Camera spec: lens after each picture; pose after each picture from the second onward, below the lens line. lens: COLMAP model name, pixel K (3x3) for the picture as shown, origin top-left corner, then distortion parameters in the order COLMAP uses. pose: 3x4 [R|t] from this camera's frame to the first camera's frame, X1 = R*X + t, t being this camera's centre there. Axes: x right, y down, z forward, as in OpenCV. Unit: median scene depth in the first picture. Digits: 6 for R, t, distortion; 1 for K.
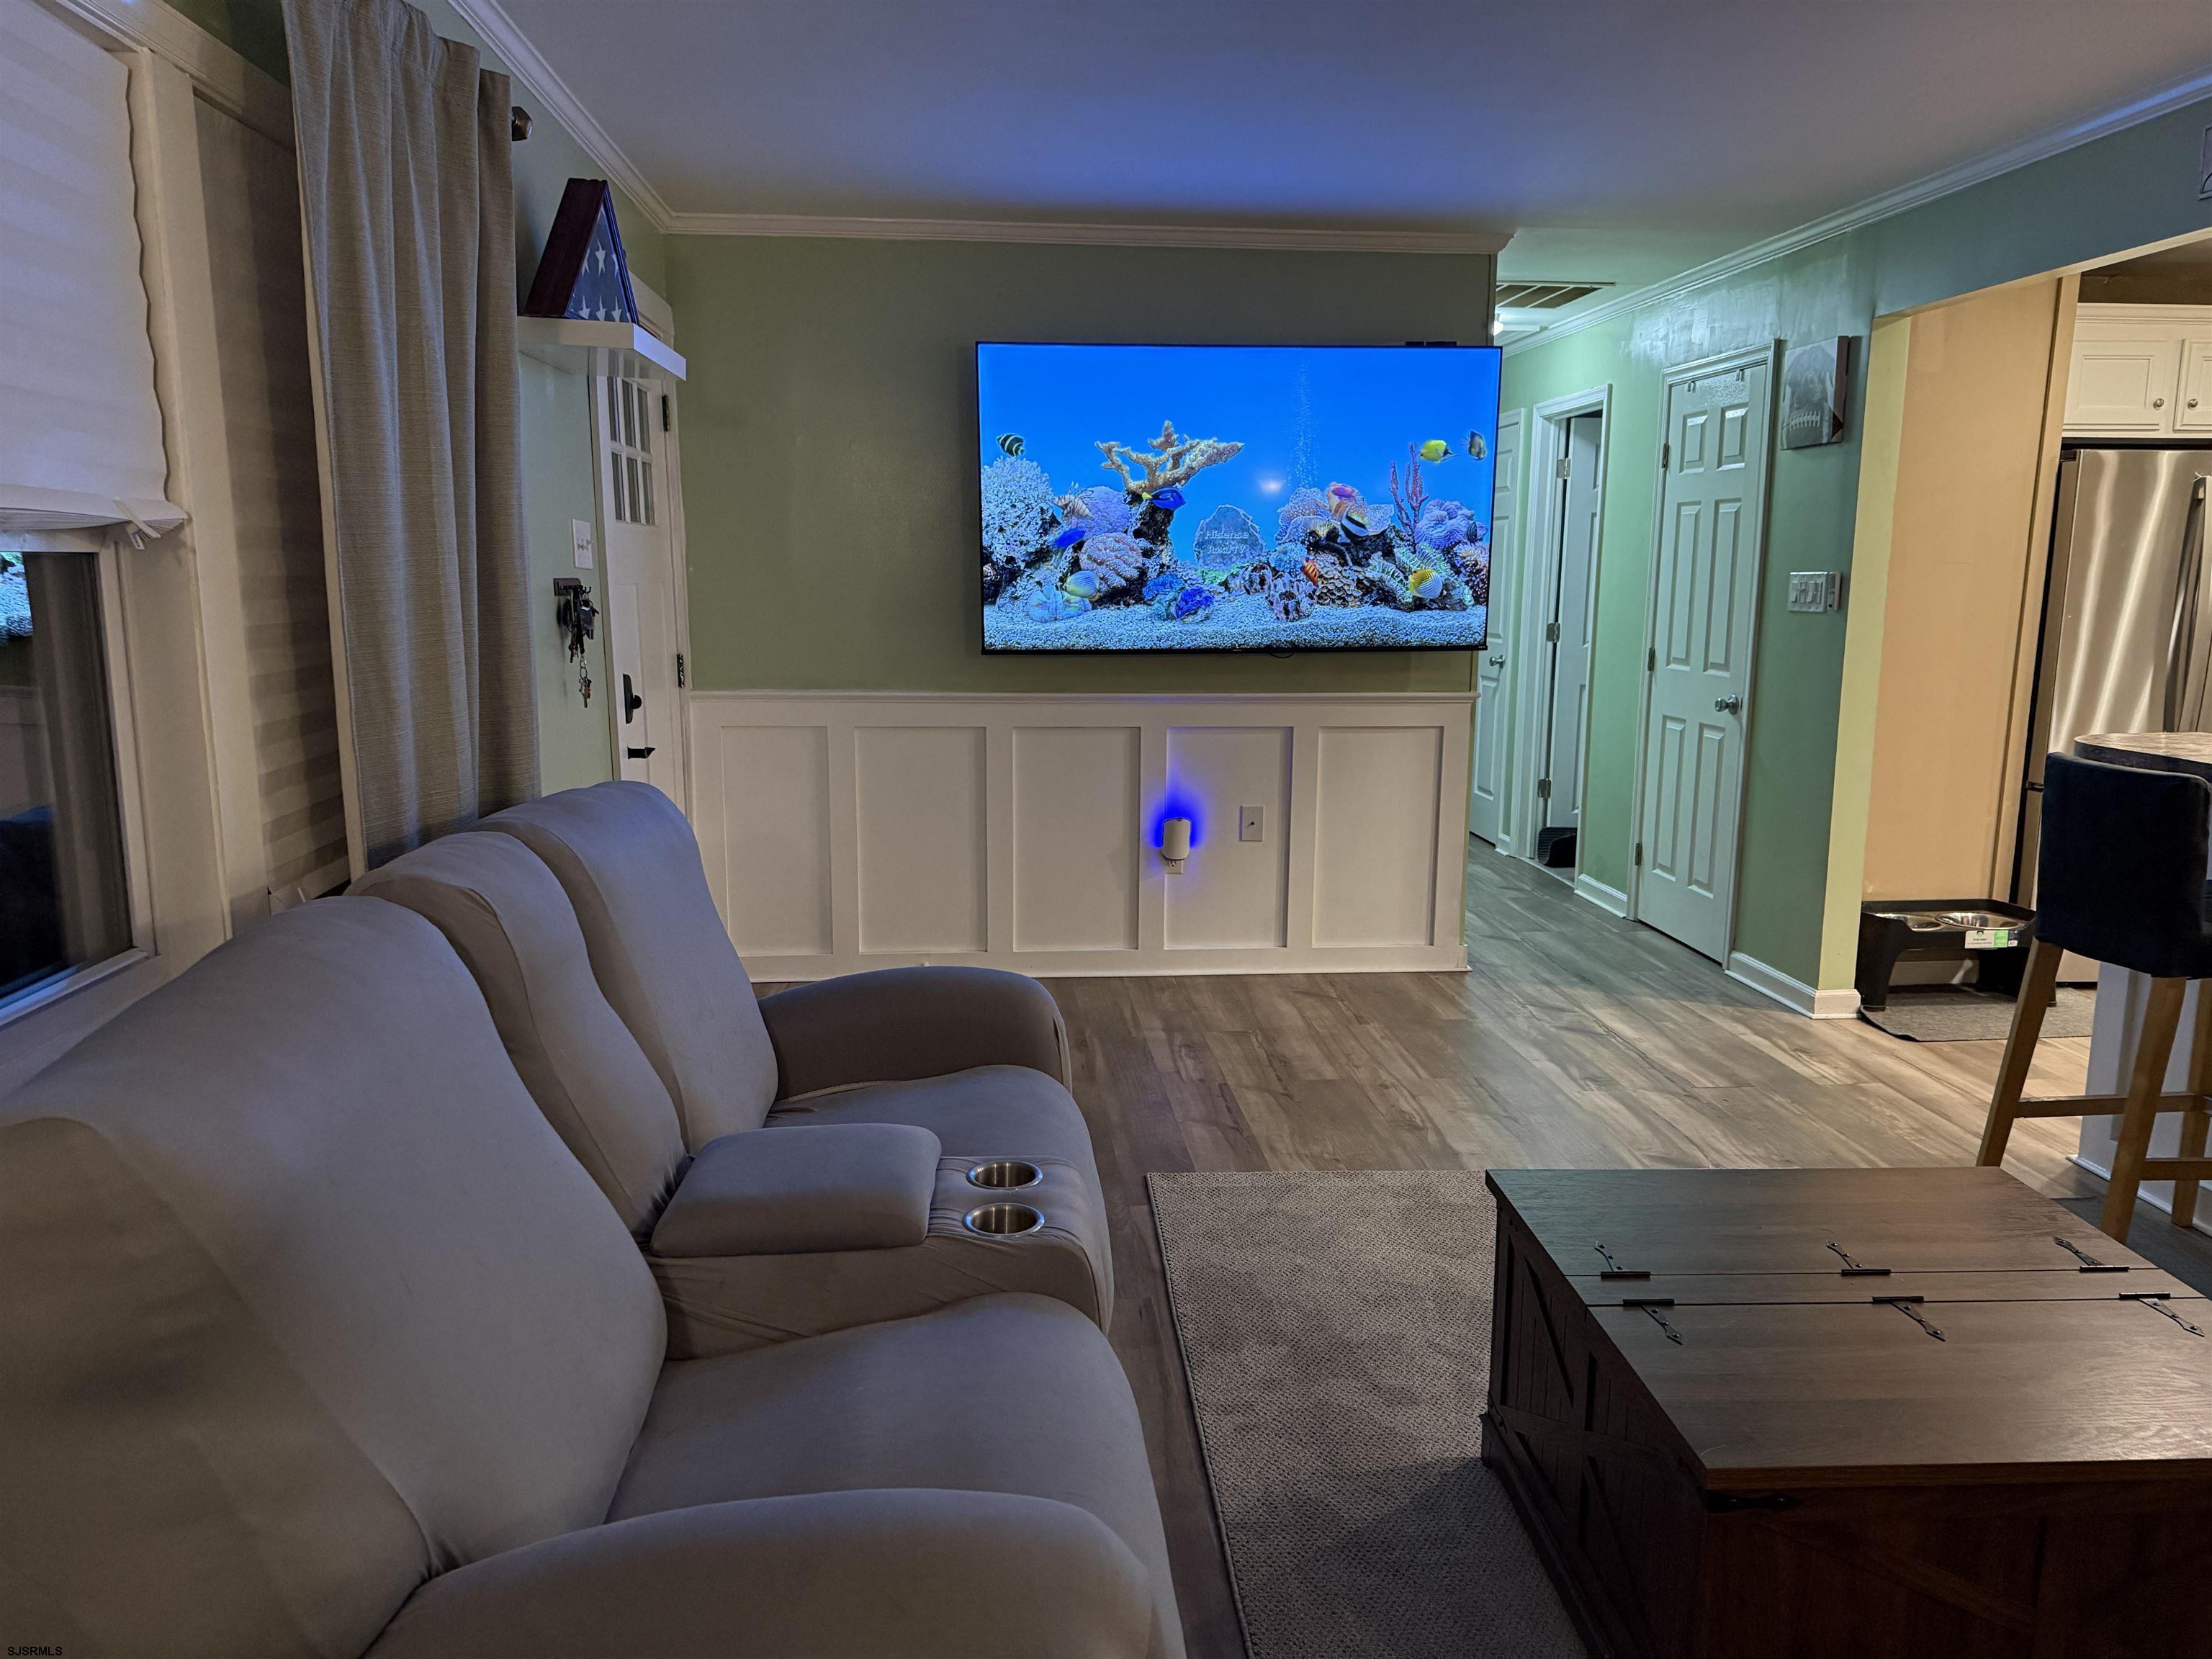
lens RADIAL K [[1547.1, 0, 1106.0], [0, 1547.1, 837.2], [0, 0, 1]] dist [0.122565, -0.192930]
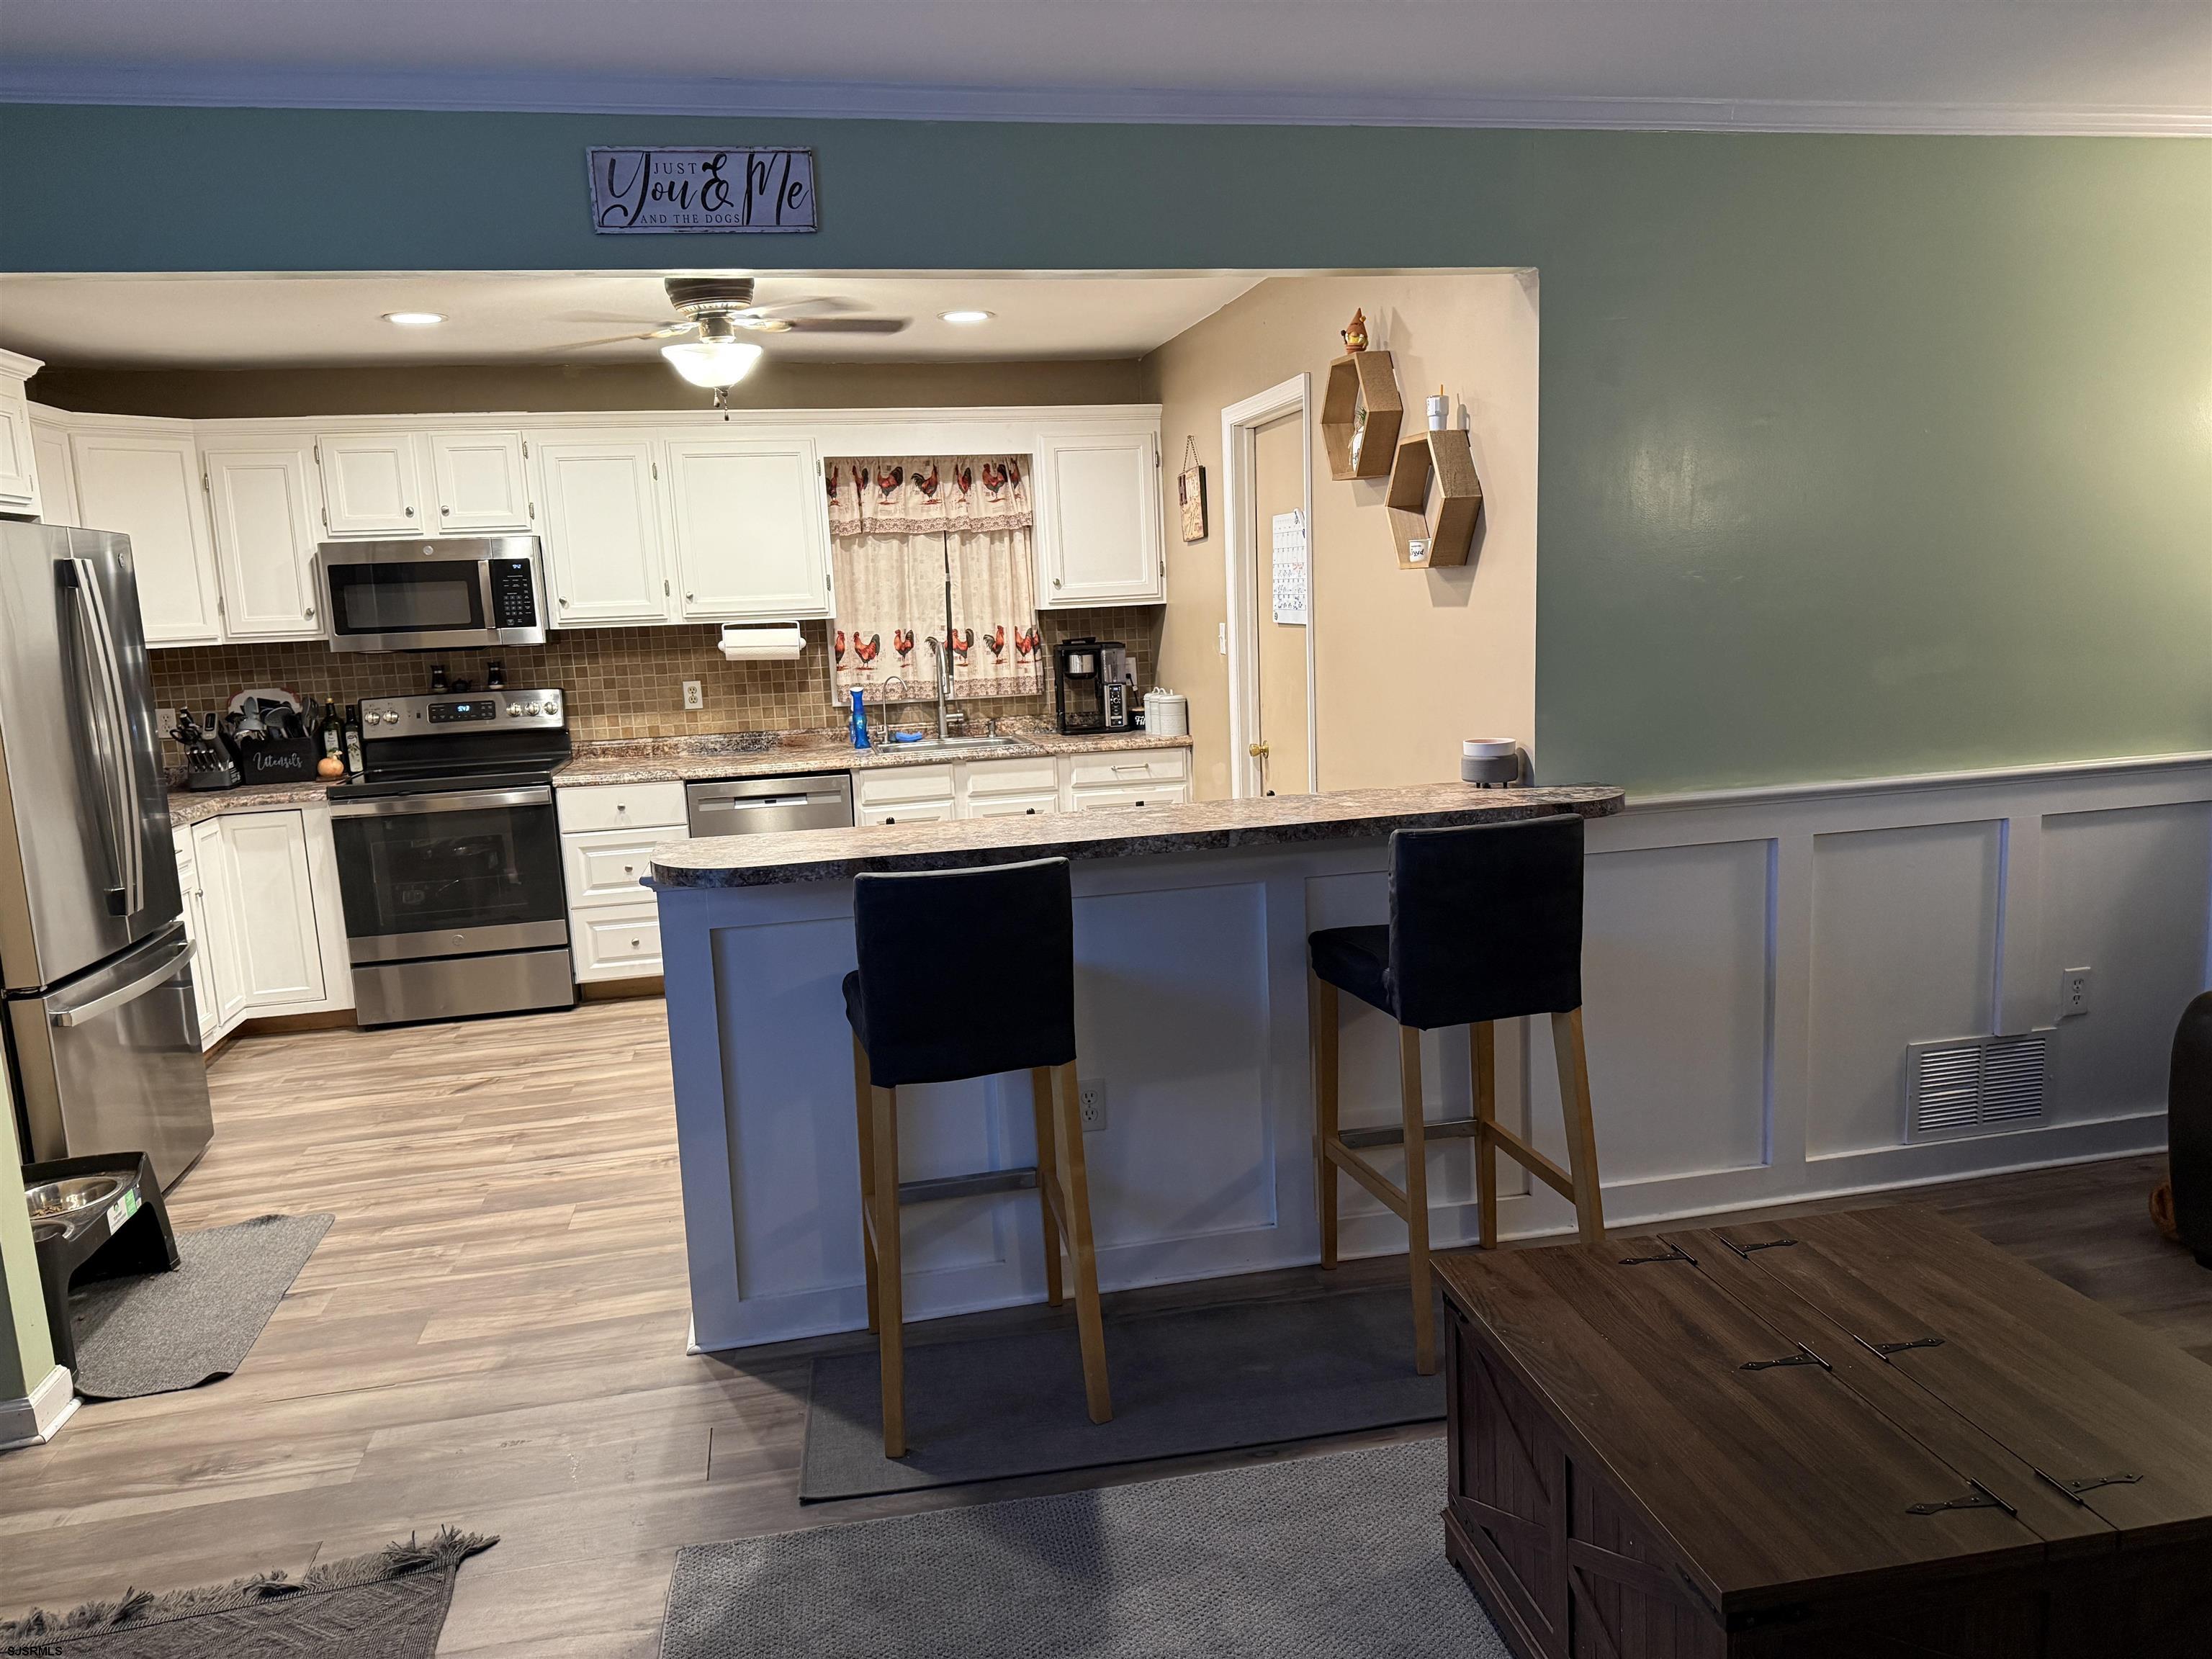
lens RADIAL K [[1551.3, 0, 1119.0], [0, 1551.3, 840.4], [0, 0, 1]] dist [0.120136, -0.186276]
pose [[-0.139432, -0.152157, 0.978472, -0.155190], [0.215237, 0.959843, 0.179931, -0.120828], [-0.966557, 0.235691, -0.101083, 0.584037]]
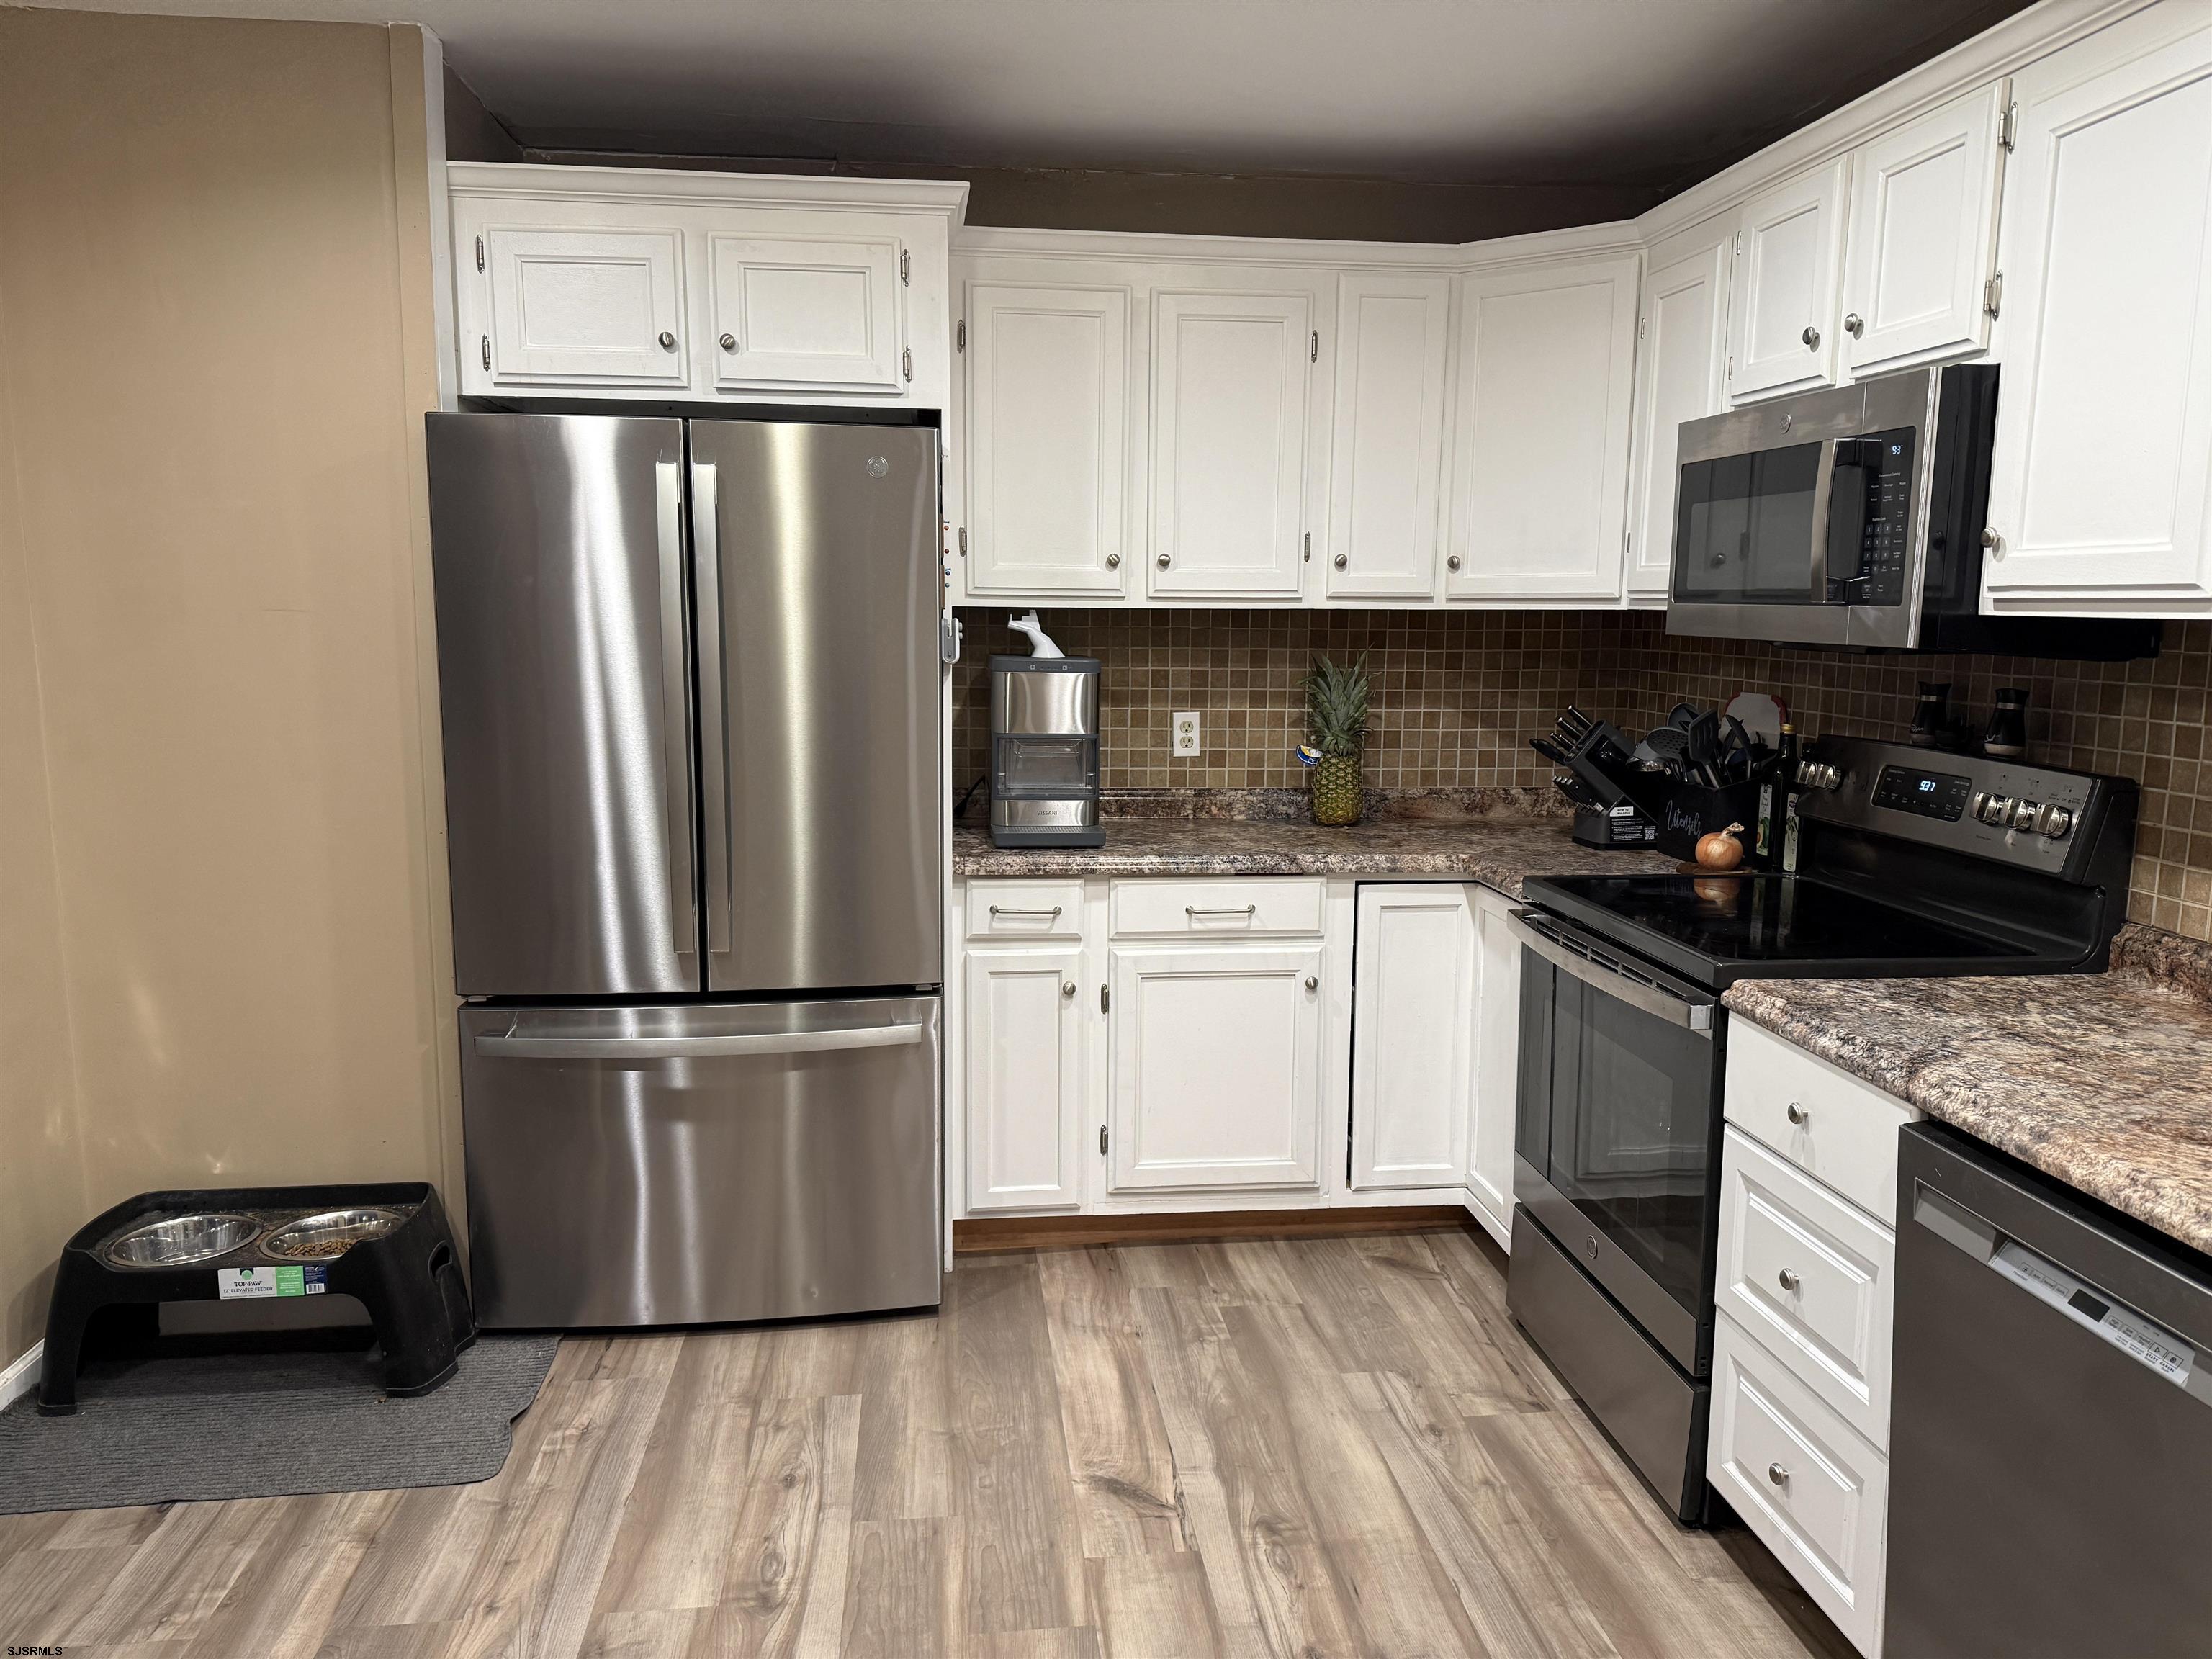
lens RADIAL K [[1547.1, 0, 1106.0], [0, 1547.1, 837.2], [0, 0, 1]] dist [0.122565, -0.192930]
pose [[0.999082, 0.001364, 0.042815, 0.812524], [-0.000468, 0.999781, -0.020937, -0.080349], [-0.042834, 0.020897, 0.998864, 0.409625]]
